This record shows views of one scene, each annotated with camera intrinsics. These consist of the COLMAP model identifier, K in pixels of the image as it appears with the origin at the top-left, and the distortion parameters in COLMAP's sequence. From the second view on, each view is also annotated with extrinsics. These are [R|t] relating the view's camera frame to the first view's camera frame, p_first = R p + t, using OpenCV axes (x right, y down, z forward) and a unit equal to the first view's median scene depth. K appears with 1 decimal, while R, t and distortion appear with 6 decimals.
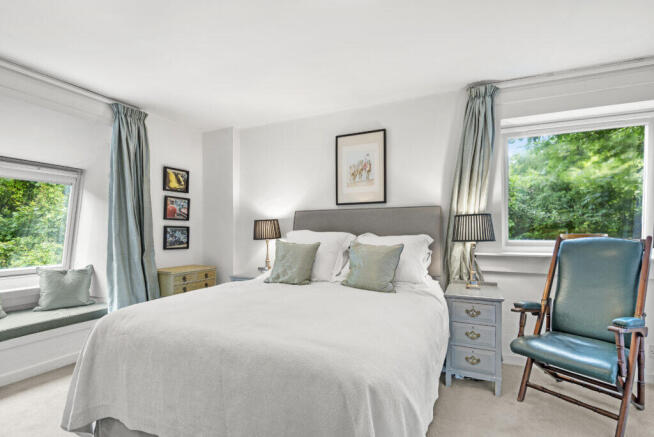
lens RADIAL K [[305.0, 0, 322.5], [0, 305.0, 236.4], [0, 0, 1]] dist [-0.017336, -0.002446]
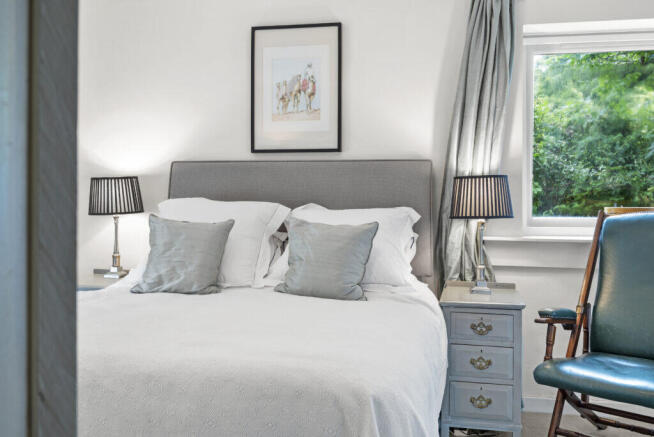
lens RADIAL K [[650.2, 0, 326.3], [0, 650.2, 216.4], [0, 0, 1]] dist [-0.000895, 0.000000]
pose [[0.970752, 0.002215, 0.240074, -0.121999], [-0.004669, 0.999942, 0.009657, 0.001047], [-0.240039, -0.010495, 0.970707, -0.202992]]
